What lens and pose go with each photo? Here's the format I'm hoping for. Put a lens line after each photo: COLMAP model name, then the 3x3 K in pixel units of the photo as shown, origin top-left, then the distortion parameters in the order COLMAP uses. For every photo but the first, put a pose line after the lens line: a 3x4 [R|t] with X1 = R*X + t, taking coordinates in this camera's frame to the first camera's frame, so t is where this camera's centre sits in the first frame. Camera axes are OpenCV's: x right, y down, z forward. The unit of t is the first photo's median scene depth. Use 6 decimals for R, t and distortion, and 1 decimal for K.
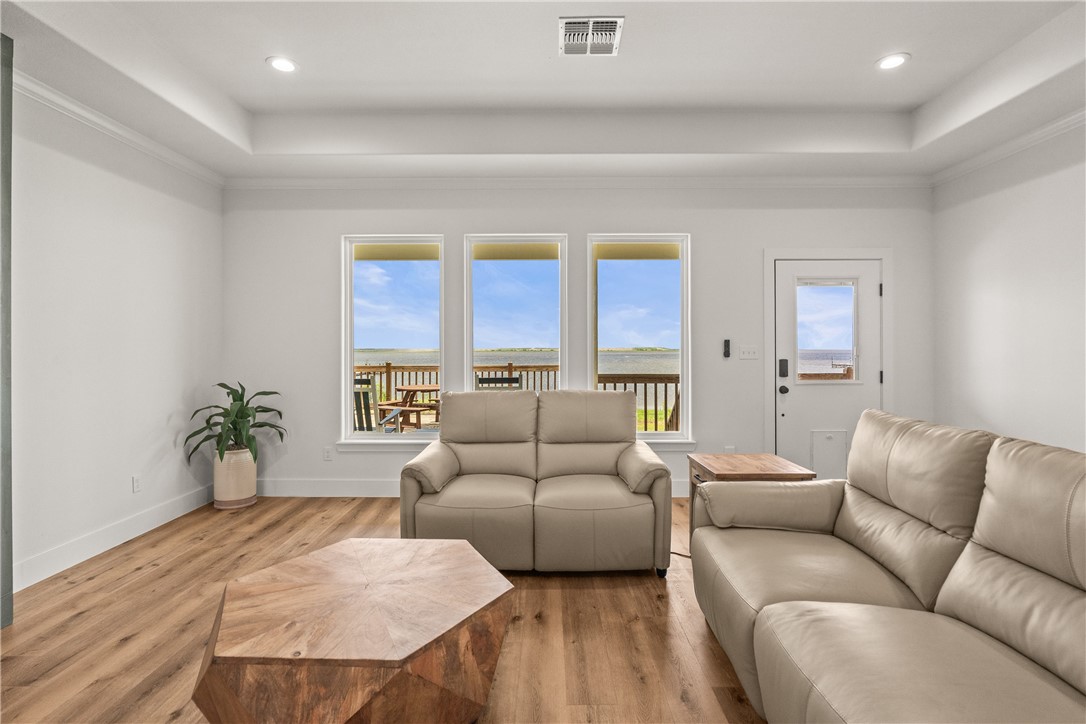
lens RADIAL K [[525.1, 0, 544.2], [0, 525.1, 348.1], [0, 0, 1]] dist [-0.003514, -0.000018]
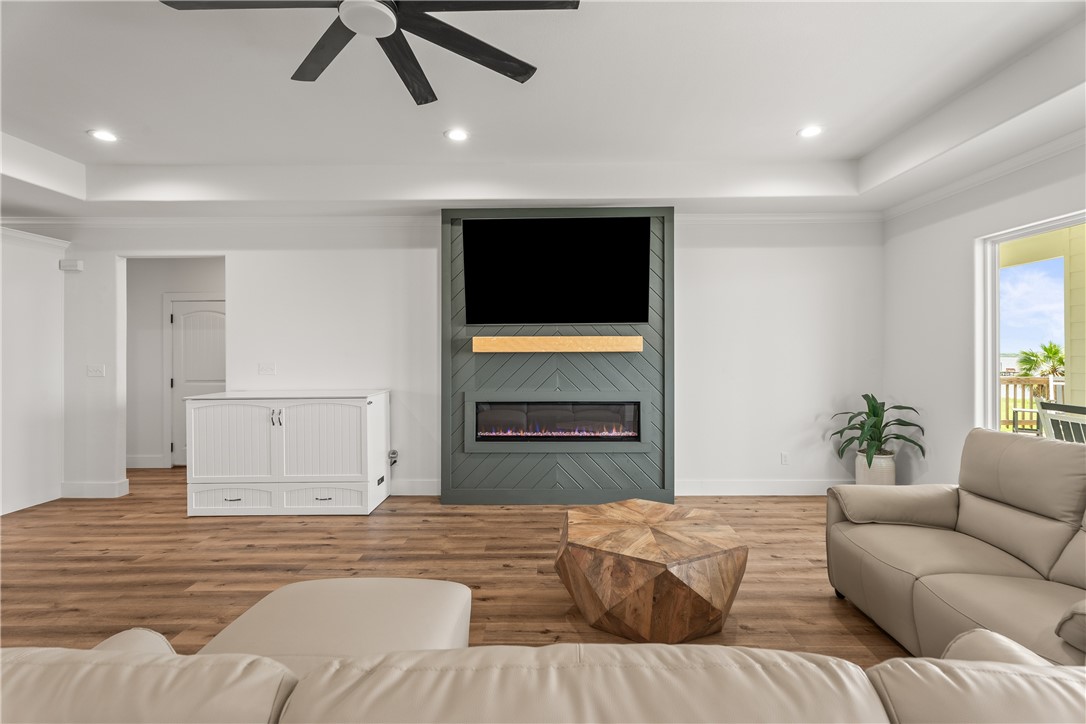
lens RADIAL K [[498.0, 0, 545.9], [0, 498.0, 355.6], [0, 0, 1]] dist [0.009678, -0.000825]
pose [[-0.001331, 0.007508, -0.999971, 0.512270], [0.002070, 0.999970, 0.007505, -0.029767], [0.999997, -0.002060, -0.001346, 0.311973]]
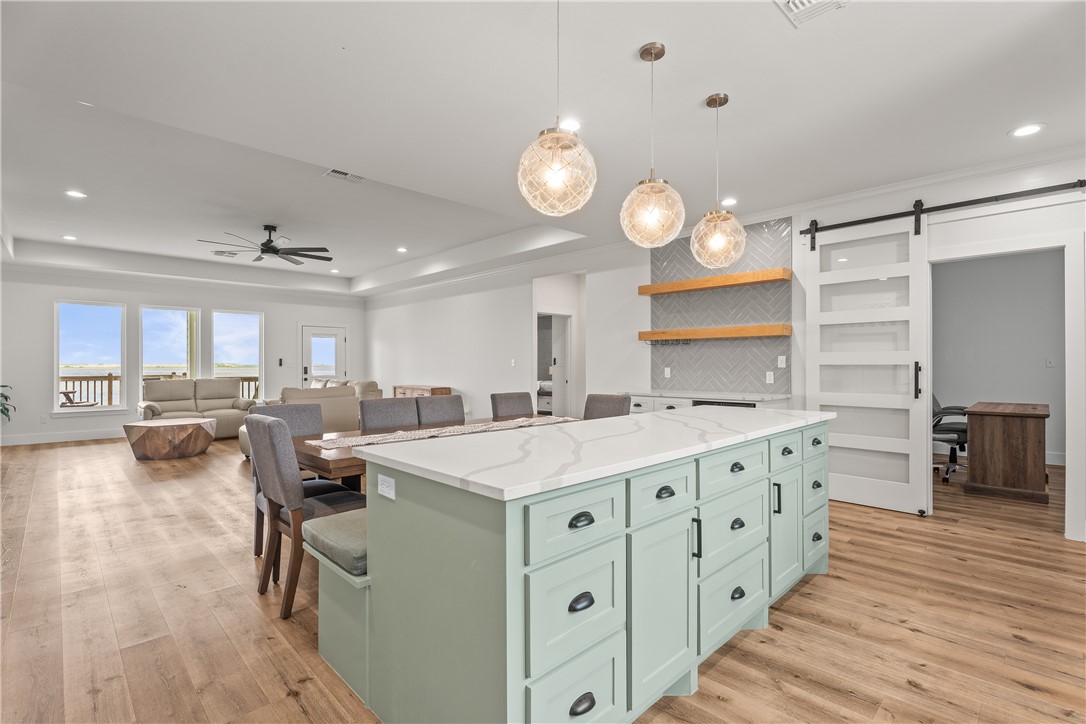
lens RADIAL K [[501.7, 0, 544.3], [0, 501.7, 364.8], [0, 0, 1]] dist [-0.008926, -0.001651]
pose [[0.711504, 0.001196, 0.702681, -0.432824], [-0.001562, 0.999999, -0.000120, 0.011885], [-0.702680, -0.001012, 0.711505, -1.591386]]
